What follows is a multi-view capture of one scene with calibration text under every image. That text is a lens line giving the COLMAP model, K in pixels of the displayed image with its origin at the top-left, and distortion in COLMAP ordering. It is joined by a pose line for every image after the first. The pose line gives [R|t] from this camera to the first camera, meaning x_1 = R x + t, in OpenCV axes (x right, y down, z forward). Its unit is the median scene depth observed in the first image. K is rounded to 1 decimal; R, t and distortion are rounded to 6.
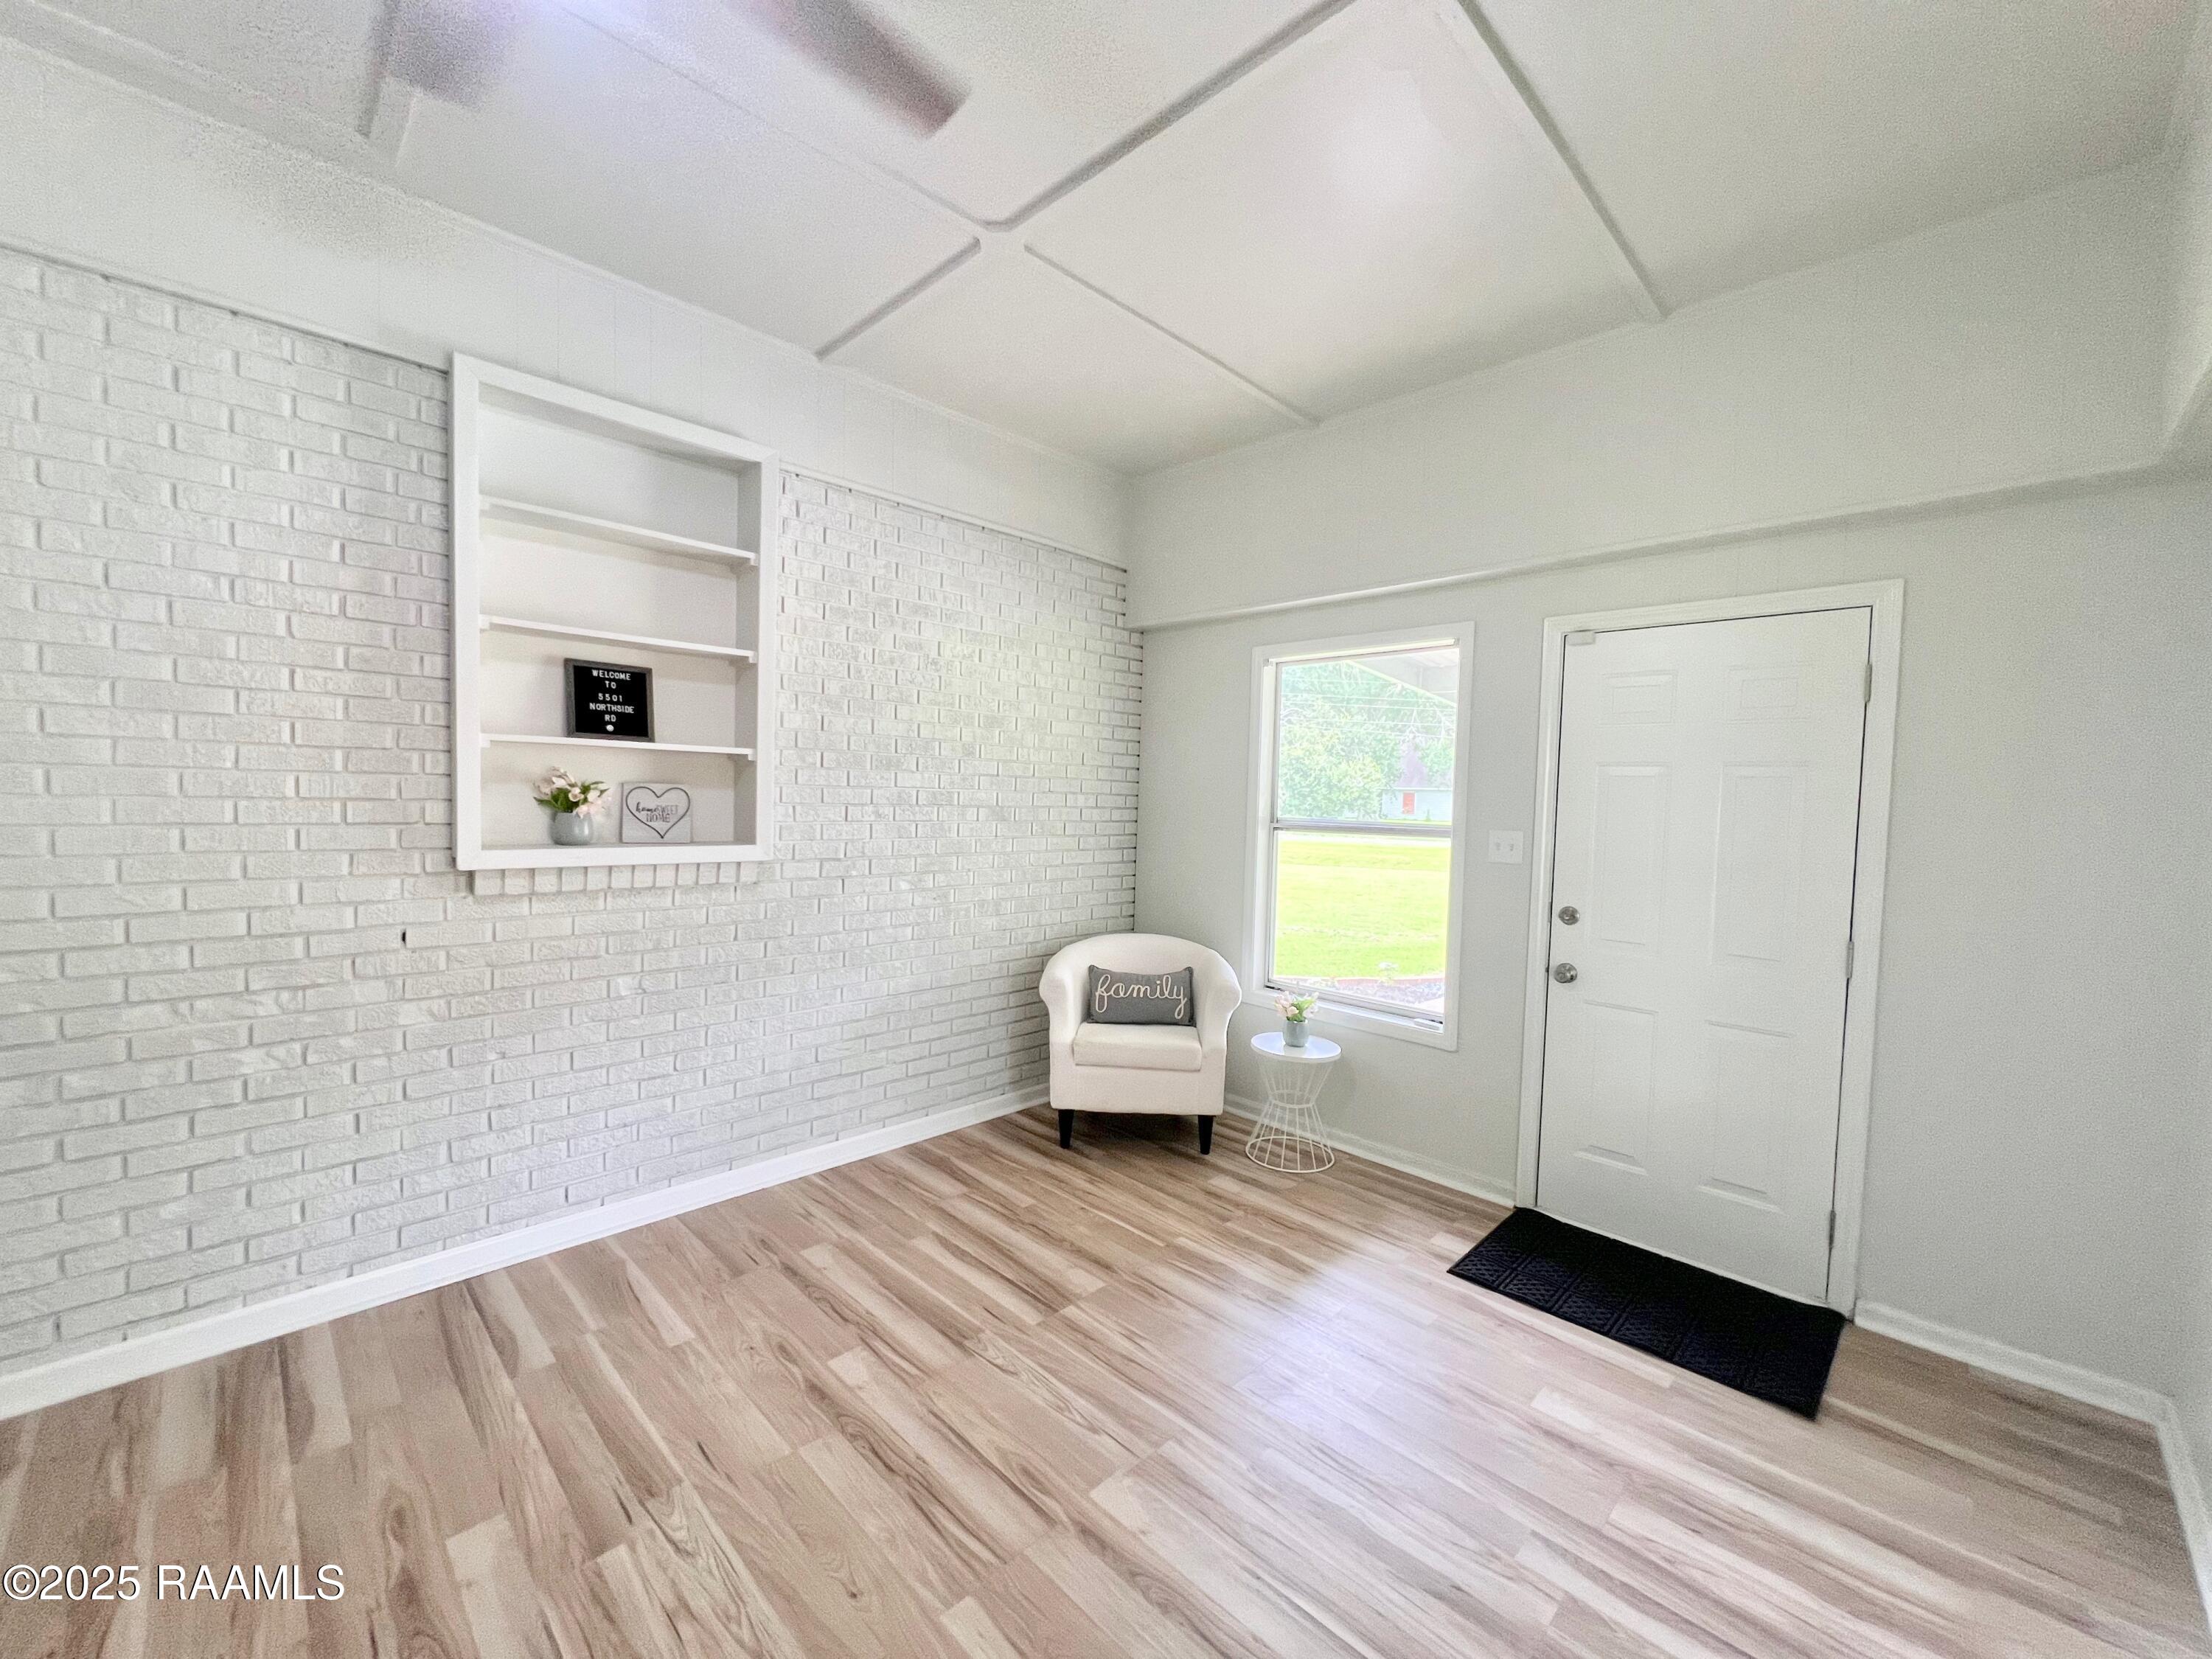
lens RADIAL K [[883.9, 0, 1107.8], [0, 883.9, 830.5], [0, 0, 1]] dist [-0.001990, 0.001171]
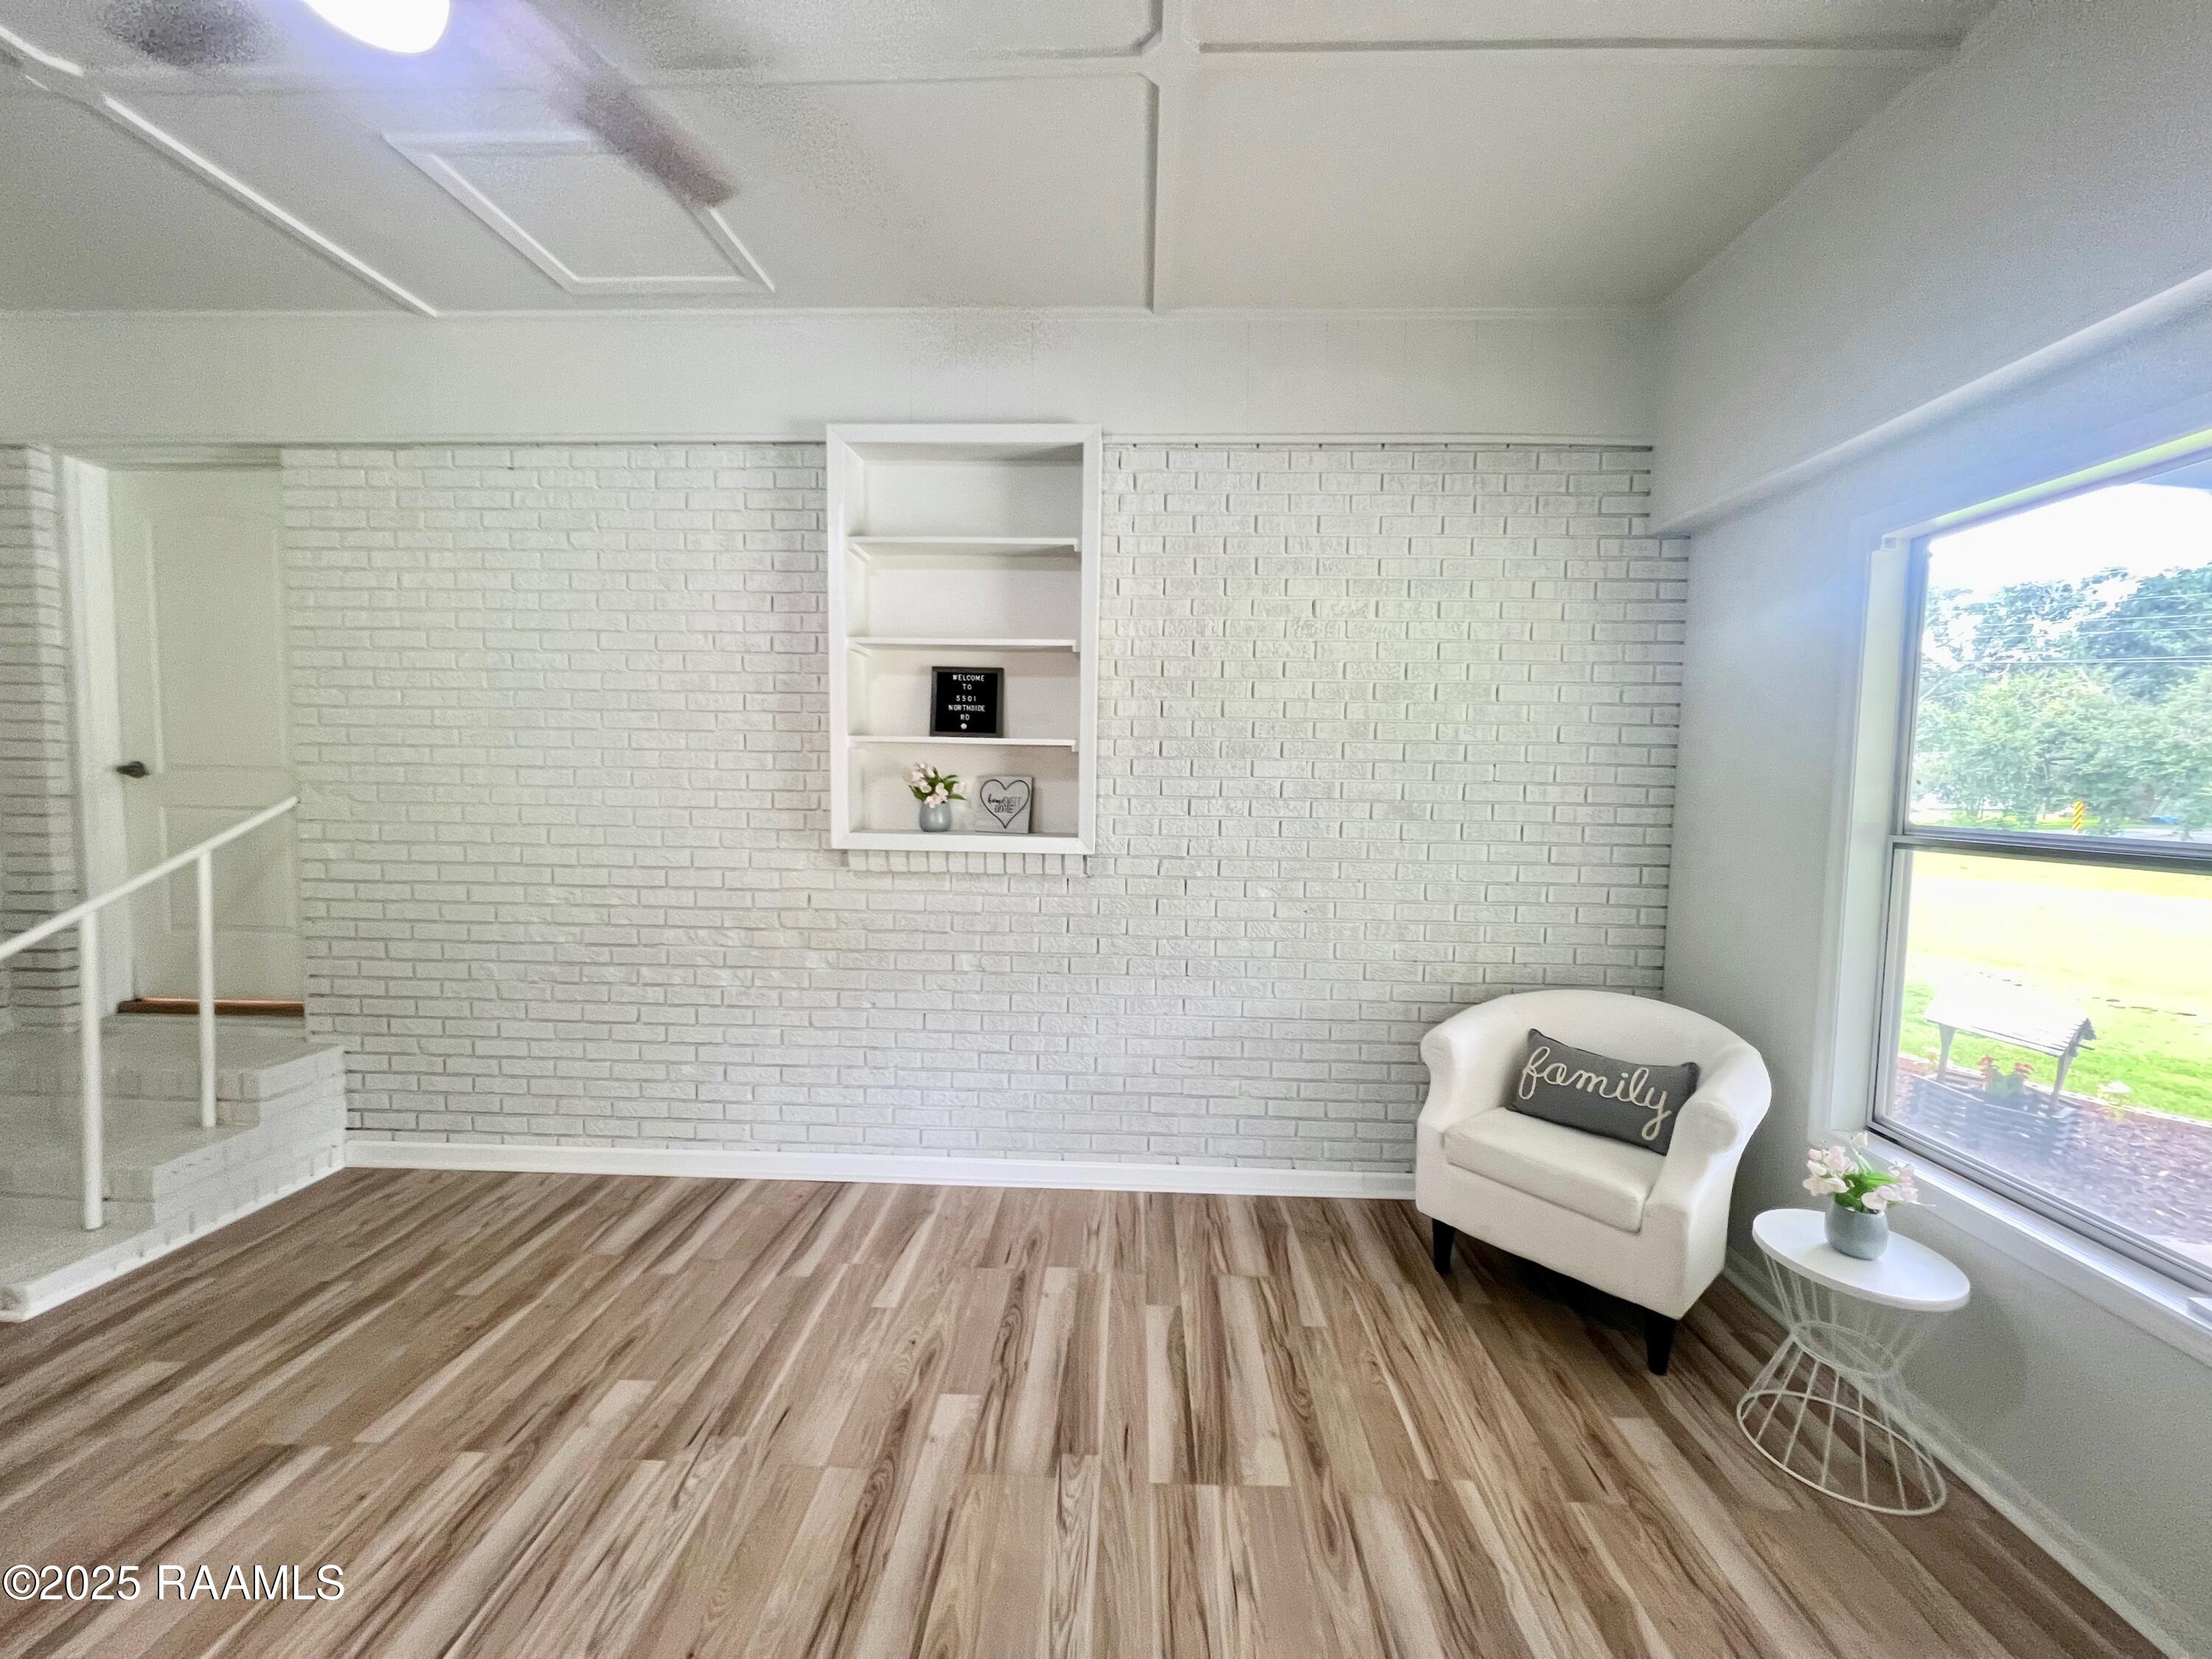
lens RADIAL K [[883.9, 0, 1107.8], [0, 883.9, 830.5], [0, 0, 1]] dist [-0.001990, 0.001171]
pose [[0.679043, 0.030706, -0.733456, 0.330454], [-0.027986, 0.999481, 0.015933, -0.008069], [0.733565, 0.009707, 0.679550, 0.348162]]
